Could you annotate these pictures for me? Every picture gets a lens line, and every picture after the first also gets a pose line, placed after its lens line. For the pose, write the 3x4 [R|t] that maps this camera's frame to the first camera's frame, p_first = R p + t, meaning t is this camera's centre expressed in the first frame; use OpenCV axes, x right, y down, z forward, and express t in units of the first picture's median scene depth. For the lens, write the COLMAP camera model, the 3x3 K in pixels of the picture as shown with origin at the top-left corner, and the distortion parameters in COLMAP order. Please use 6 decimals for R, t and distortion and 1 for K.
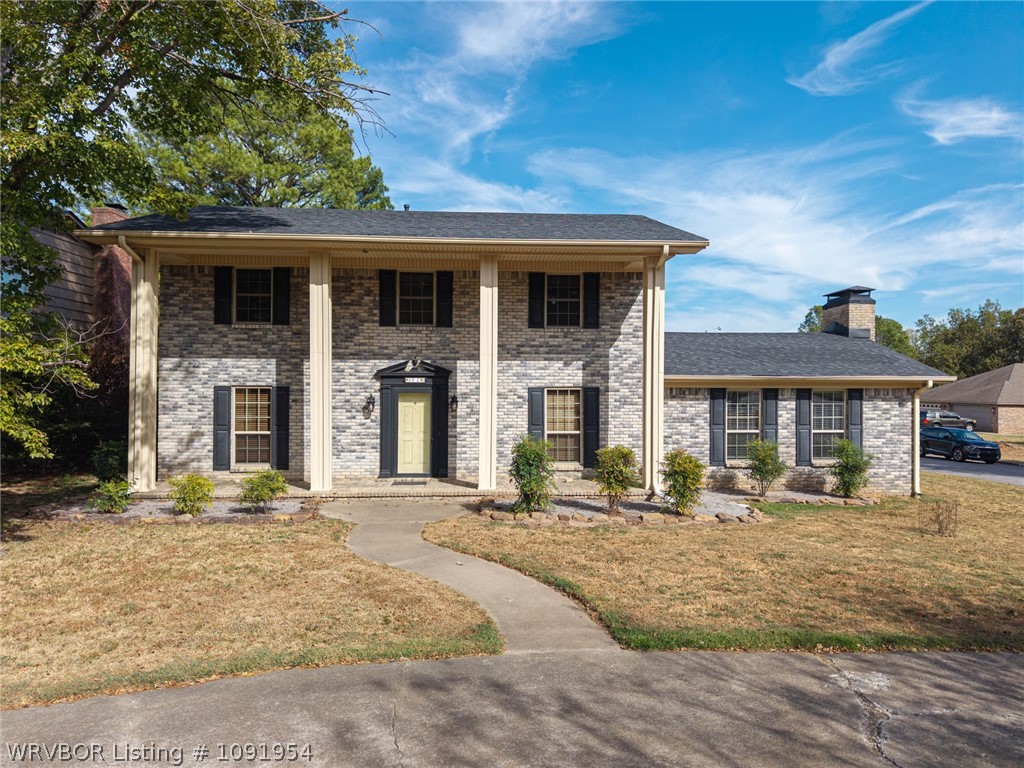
lens RADIAL K [[700.8, 0, 512.0], [0, 700.8, 384.0], [0, 0, 1]] dist [0.075912, -0.110360]
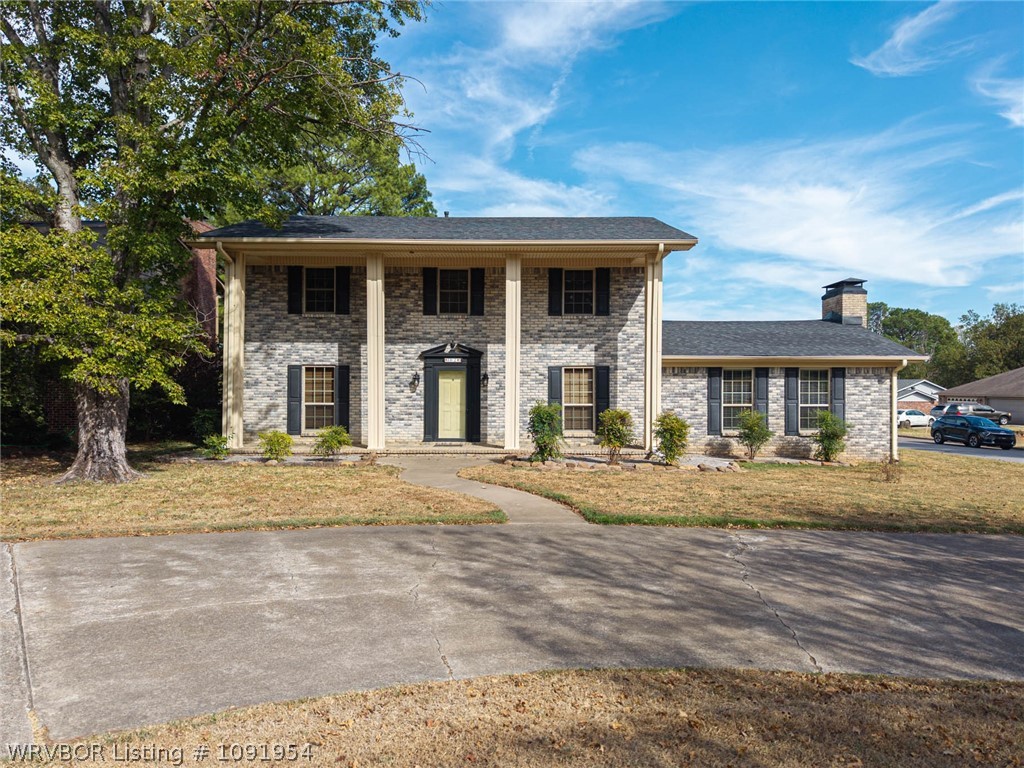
lens RADIAL K [[700.8, 0, 512.0], [0, 700.8, 384.0], [0, 0, 1]] dist [0.075912, -0.110360]
pose [[0.998184, -0.001103, -0.060235, 0.033109], [0.001081, 0.999999, -0.000398, 0.035170], [0.060235, 0.000333, 0.998184, -0.177399]]
